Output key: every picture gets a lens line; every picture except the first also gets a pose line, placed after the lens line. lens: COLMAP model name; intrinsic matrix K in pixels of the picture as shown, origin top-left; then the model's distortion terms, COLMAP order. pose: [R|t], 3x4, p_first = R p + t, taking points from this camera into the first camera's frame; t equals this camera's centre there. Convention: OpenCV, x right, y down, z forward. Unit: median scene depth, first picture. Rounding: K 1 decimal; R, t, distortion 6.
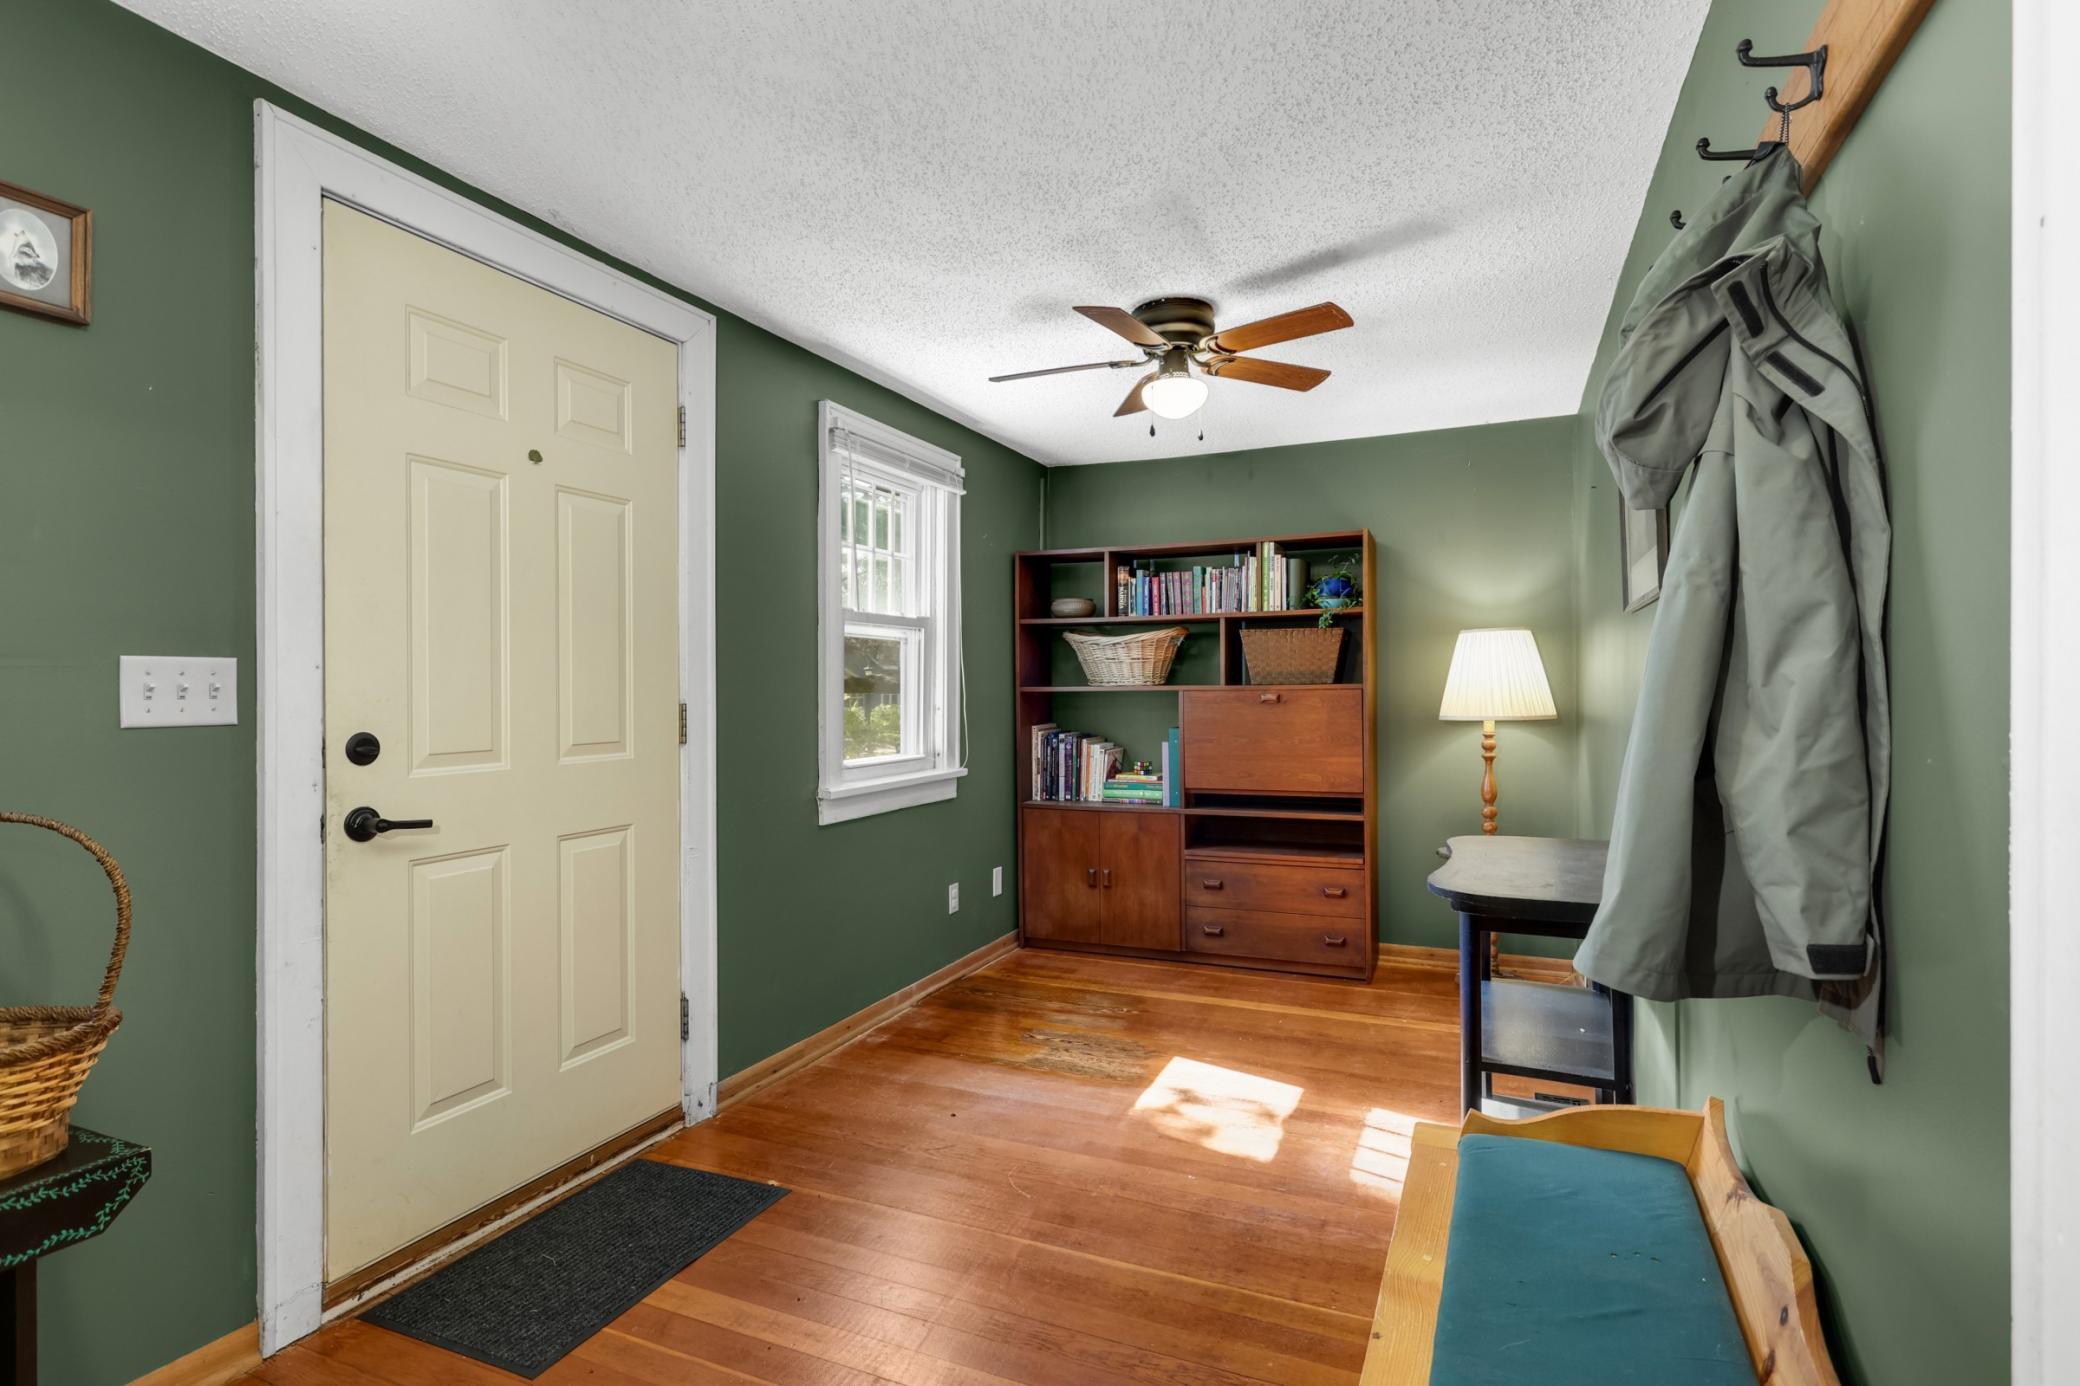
lens RADIAL K [[1037.2, 0, 1035.2], [0, 1037.2, 688.8], [0, 0, 1]] dist [-0.004399, 0.002985]
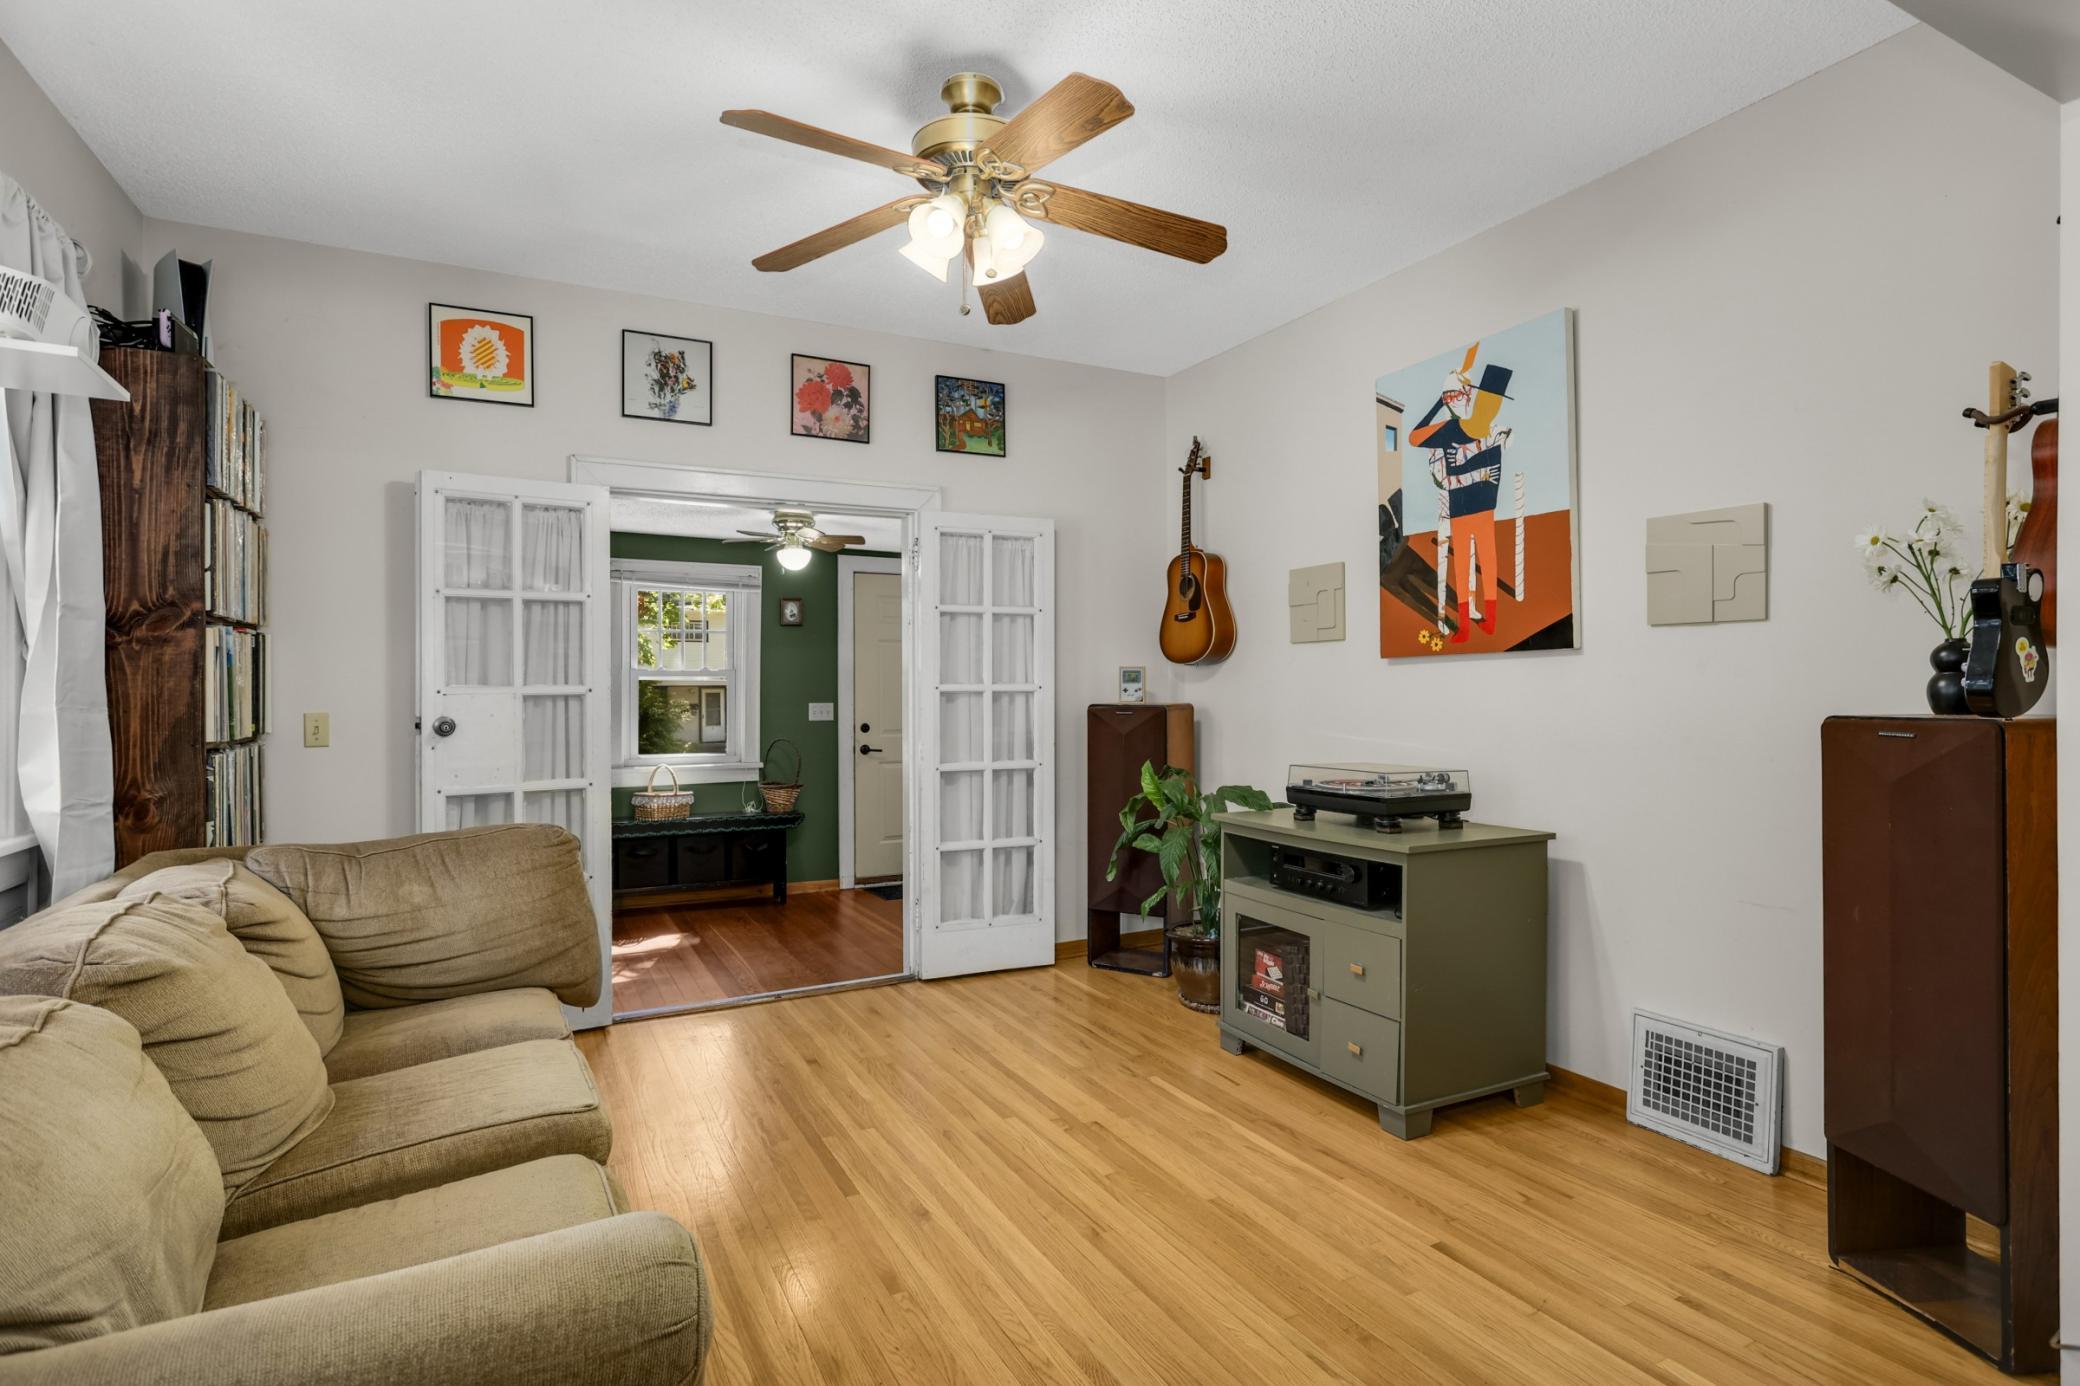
lens RADIAL K [[1037.2, 0, 1045.8], [0, 1037.2, 690.5], [0, 0, 1]] dist [-0.004399, 0.002985]
pose [[0.781120, -0.000106, -0.624380, 2.223541], [0.001054, 0.999999, 0.001148, -0.079268], [0.624380, -0.001555, 0.781120, -1.493284]]
